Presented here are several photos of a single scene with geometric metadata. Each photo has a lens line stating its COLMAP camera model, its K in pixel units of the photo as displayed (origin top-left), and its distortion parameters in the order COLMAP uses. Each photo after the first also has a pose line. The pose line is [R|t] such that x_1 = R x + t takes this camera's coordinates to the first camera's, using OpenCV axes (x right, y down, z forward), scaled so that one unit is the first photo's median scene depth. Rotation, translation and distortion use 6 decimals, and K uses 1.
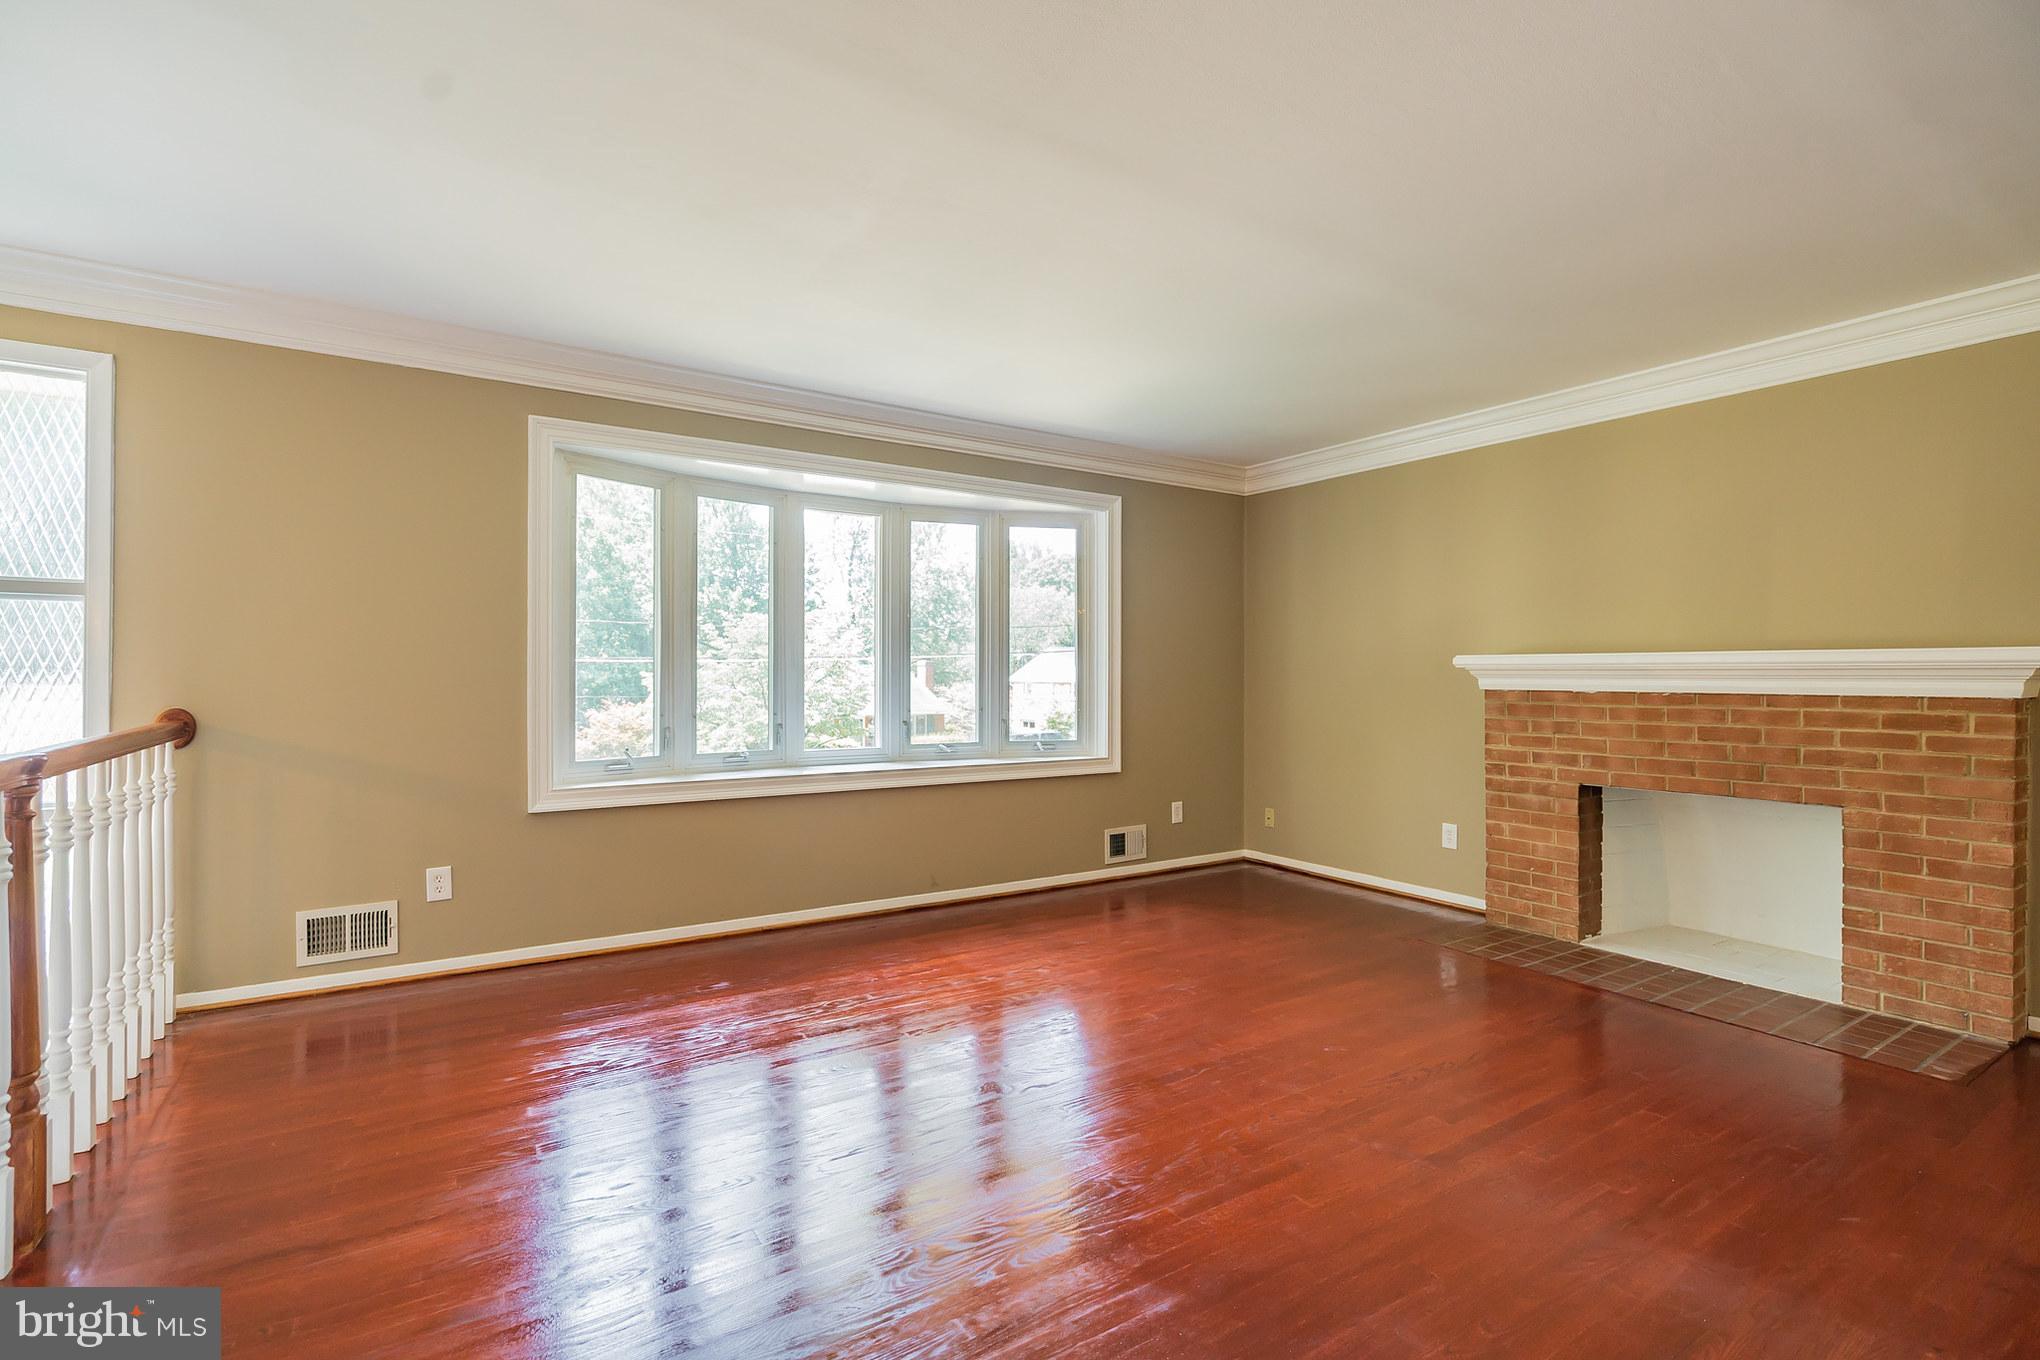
lens RADIAL K [[931.3, 0, 1009.9], [0, 931.3, 682.7], [0, 0, 1]] dist [-0.002579, -0.000653]
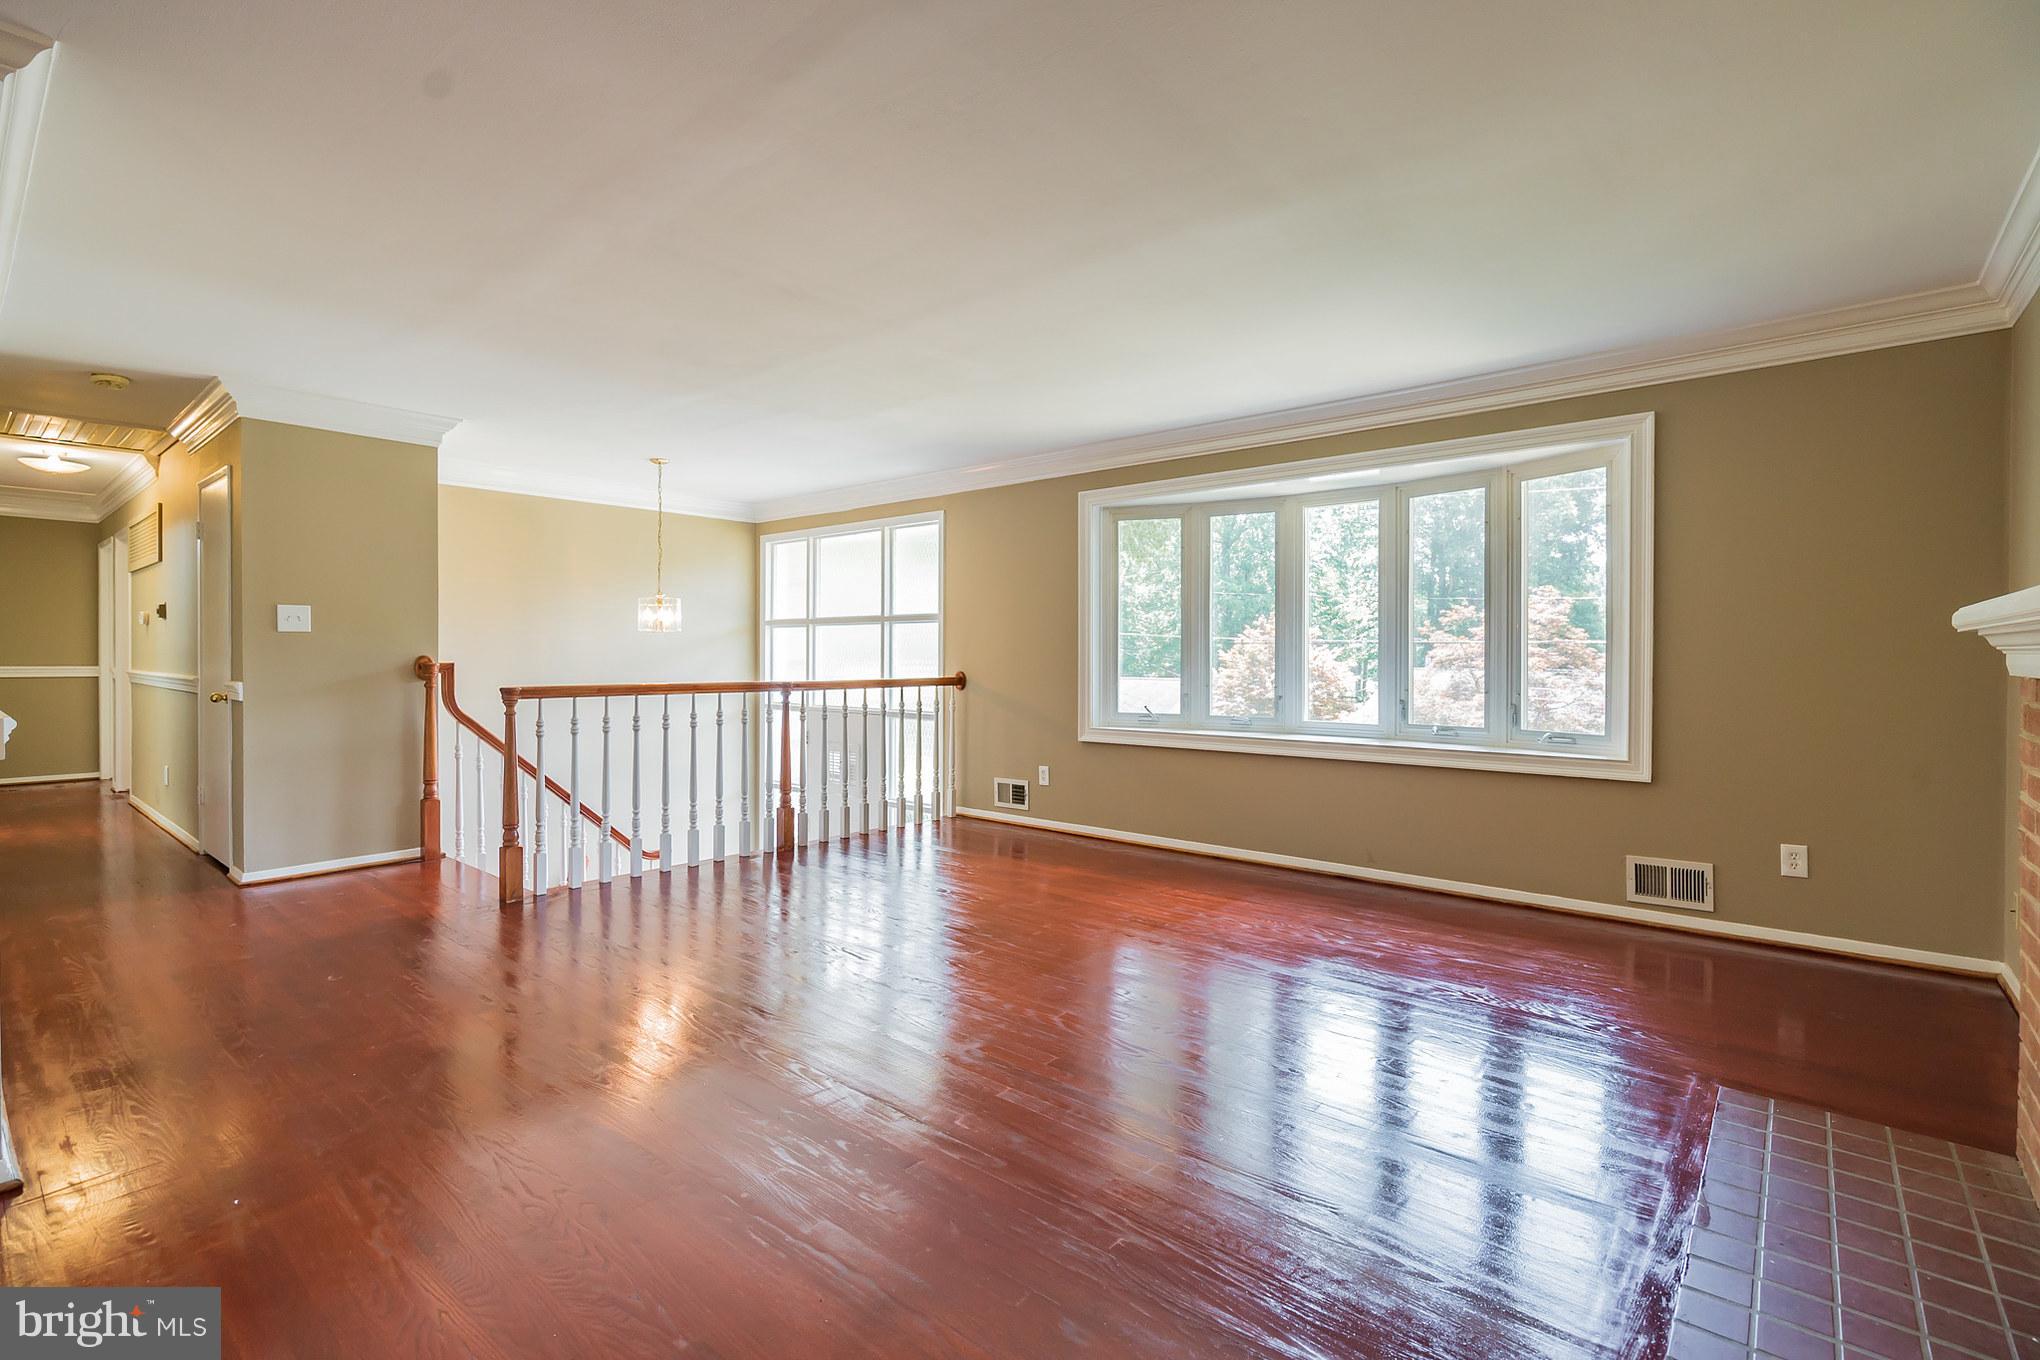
lens RADIAL K [[931.3, 0, 1006.1], [0, 931.3, 663.4], [0, 0, 1]] dist [-0.002579, -0.000653]
pose [[0.279670, 0.003246, -0.960091, 0.936448], [-0.006677, 0.999977, 0.001436, 0.004496], [0.960073, 0.006009, 0.279685, 0.404667]]
